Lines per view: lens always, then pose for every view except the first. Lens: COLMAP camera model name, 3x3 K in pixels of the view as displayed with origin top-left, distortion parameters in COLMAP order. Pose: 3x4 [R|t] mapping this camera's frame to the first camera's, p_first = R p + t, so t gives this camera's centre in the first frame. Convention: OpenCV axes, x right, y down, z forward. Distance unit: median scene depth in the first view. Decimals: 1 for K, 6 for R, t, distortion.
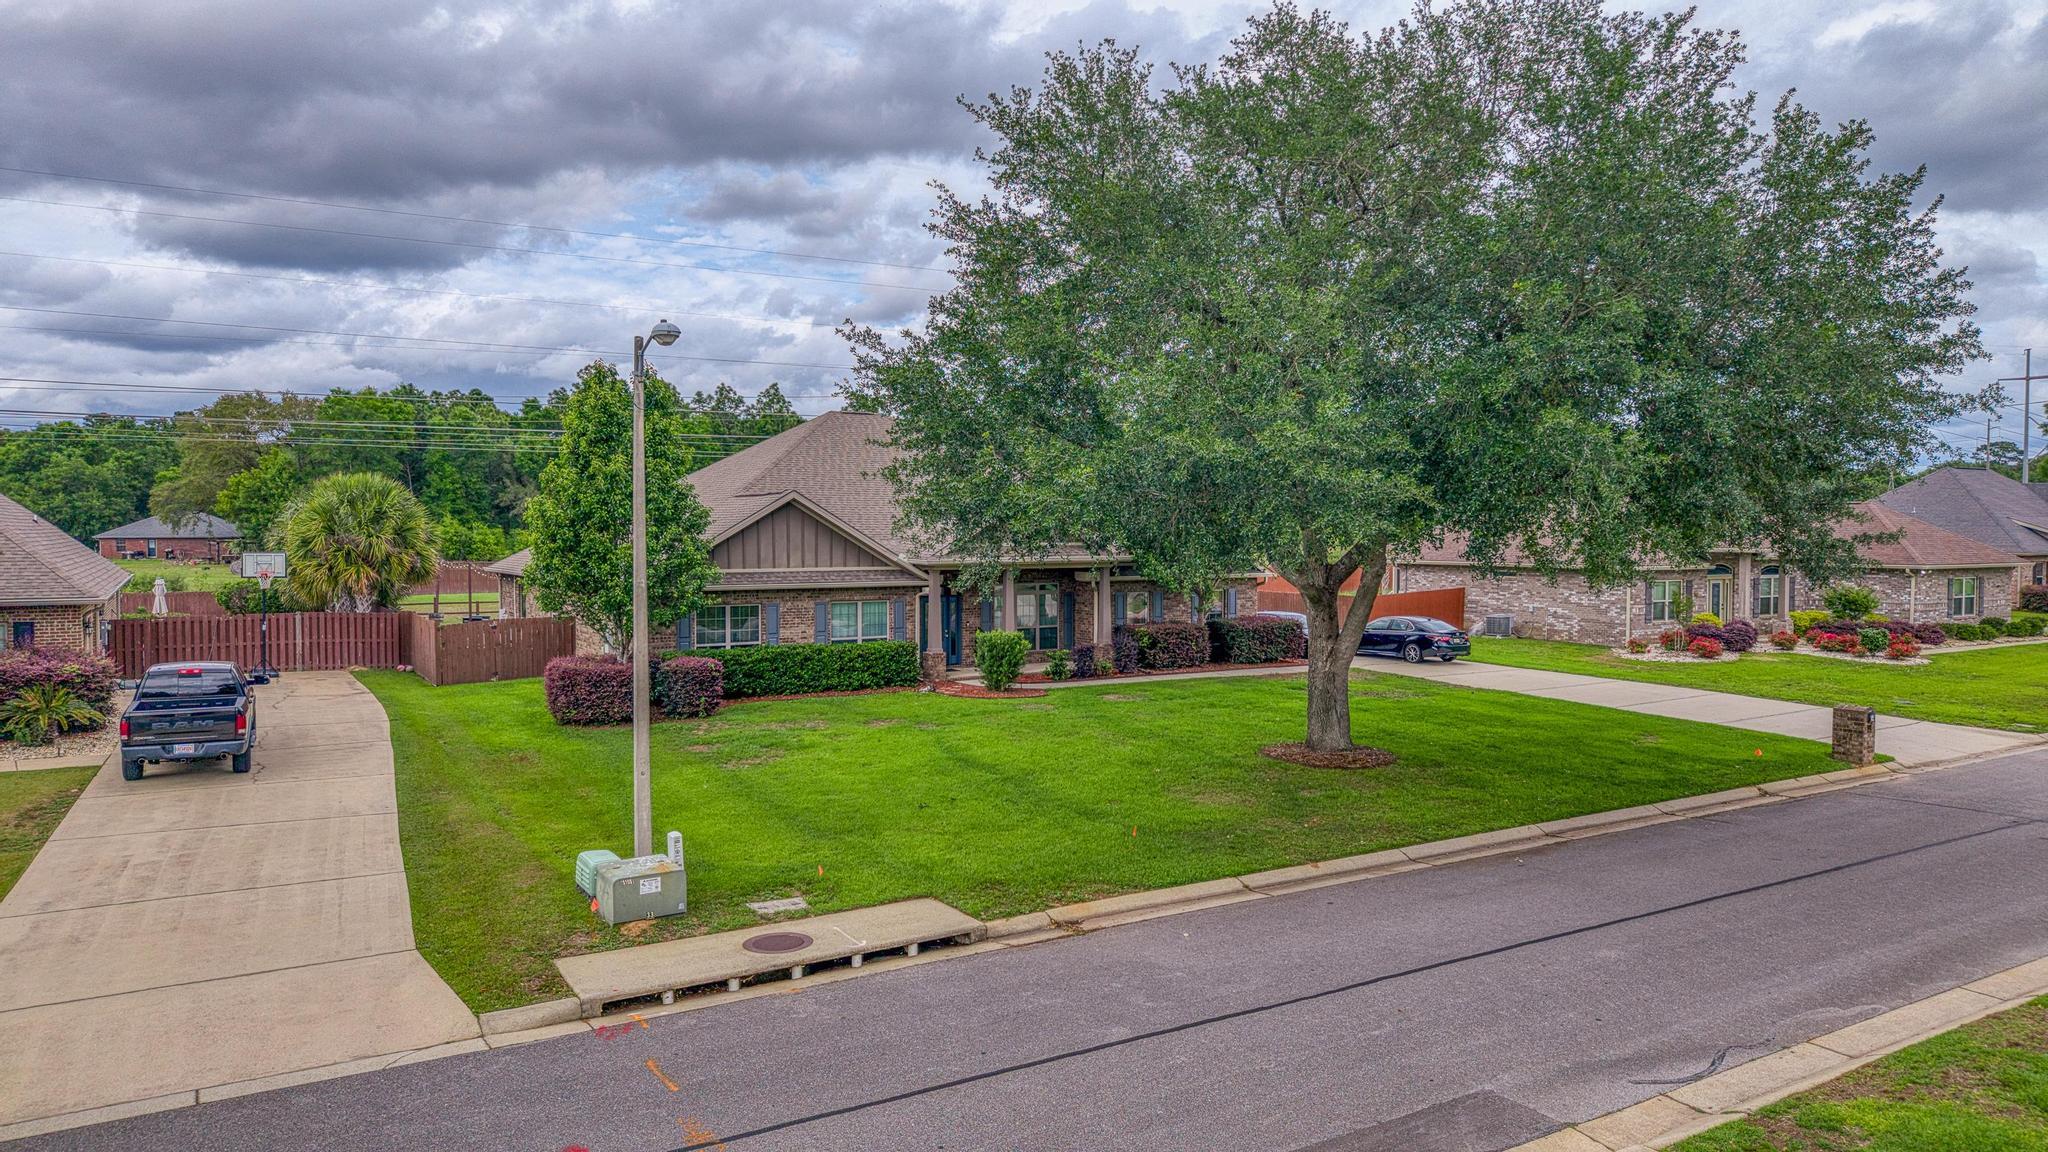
lens RADIAL K [[1375.7, 0, 1024.0], [0, 1375.7, 576.0], [0, 0, 1]] dist [0.028466, -0.032239]
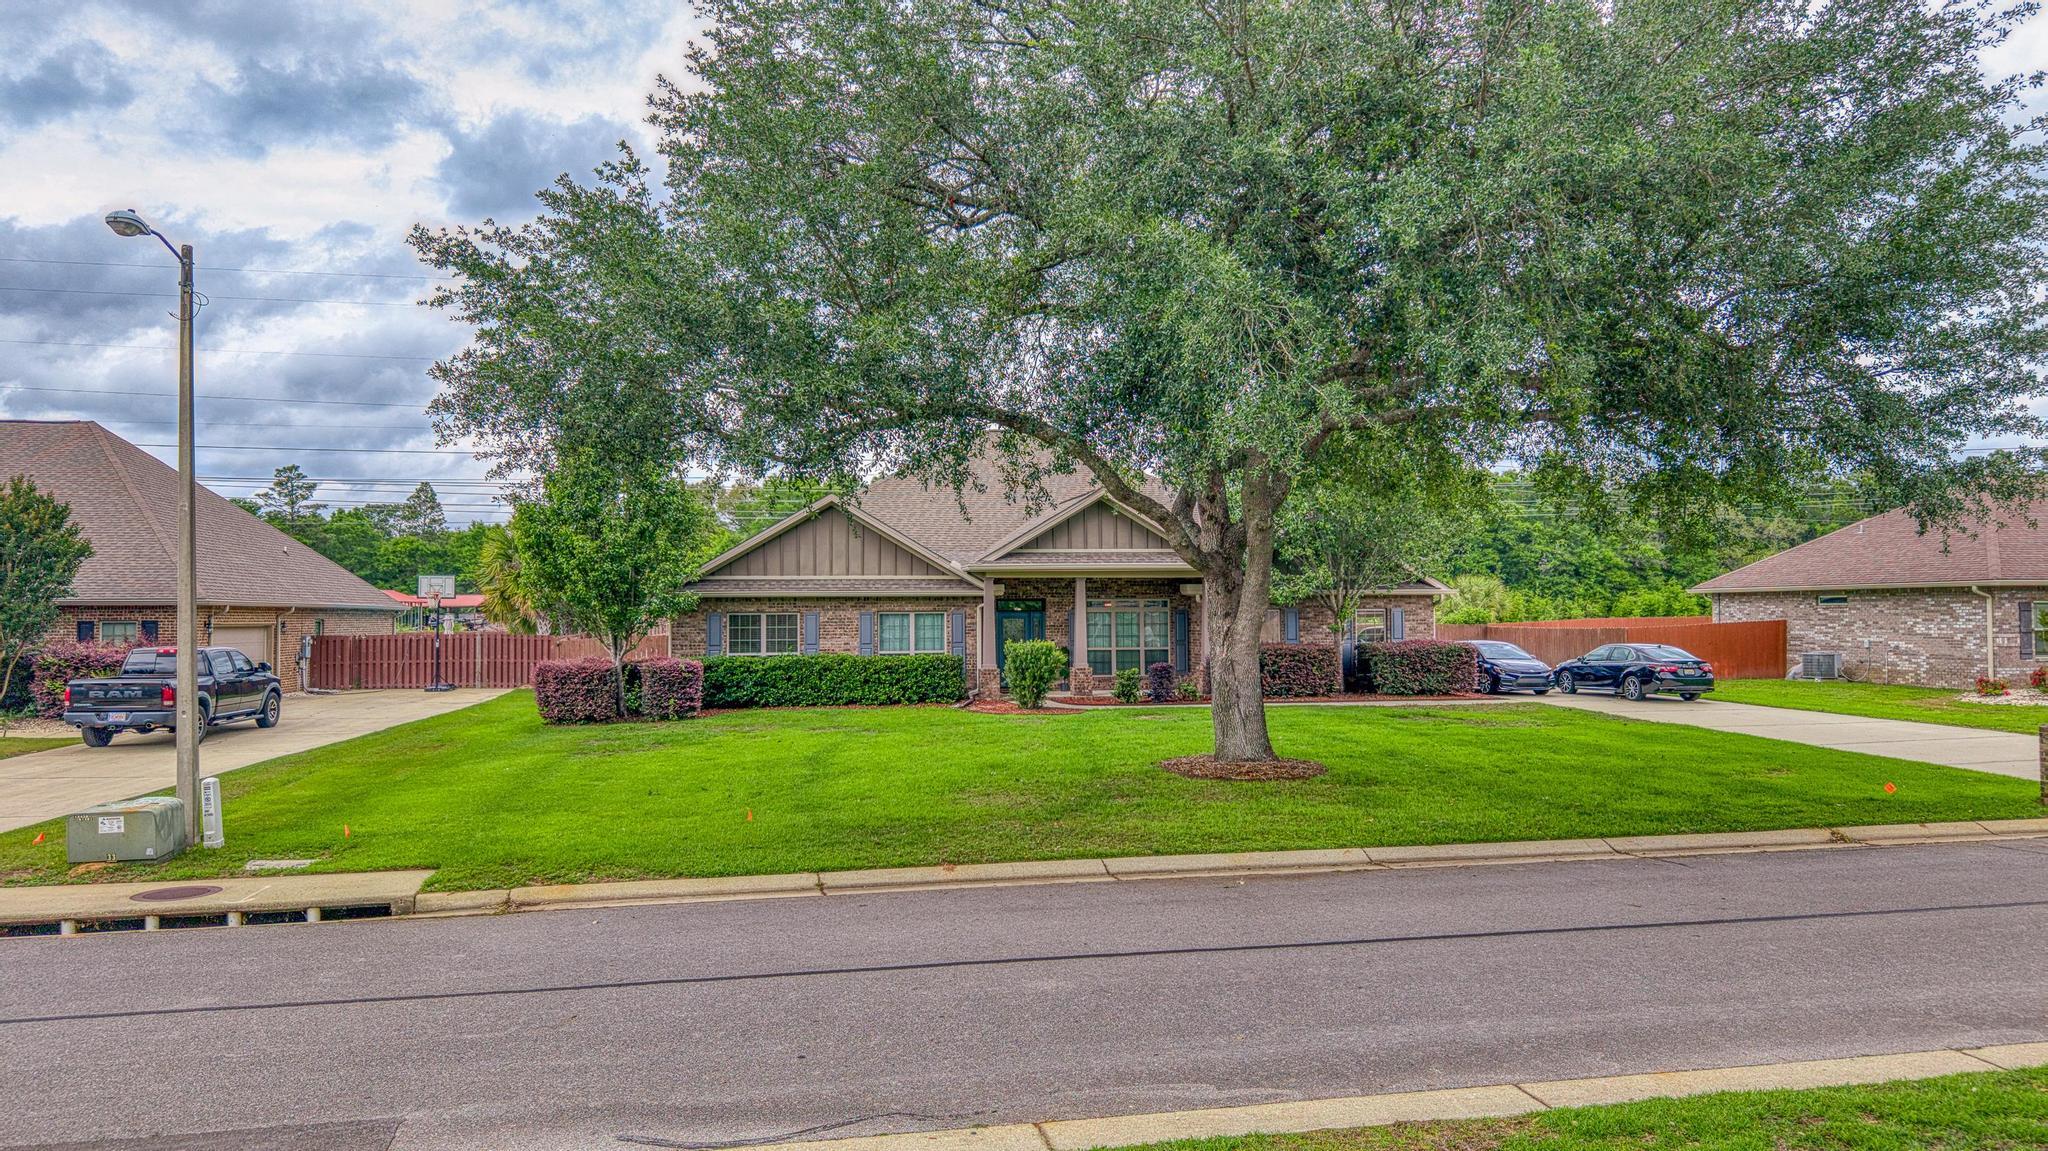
lens RADIAL K [[1375.7, 0, 1024.0], [0, 1375.7, 575.5], [0, 0, 1]] dist [0.028466, -0.032239]
pose [[0.934497, -0.016769, -0.355575, 0.293663], [-0.006521, 0.997916, -0.064200, 0.054895], [0.355910, 0.062314, 0.932440, 0.168714]]
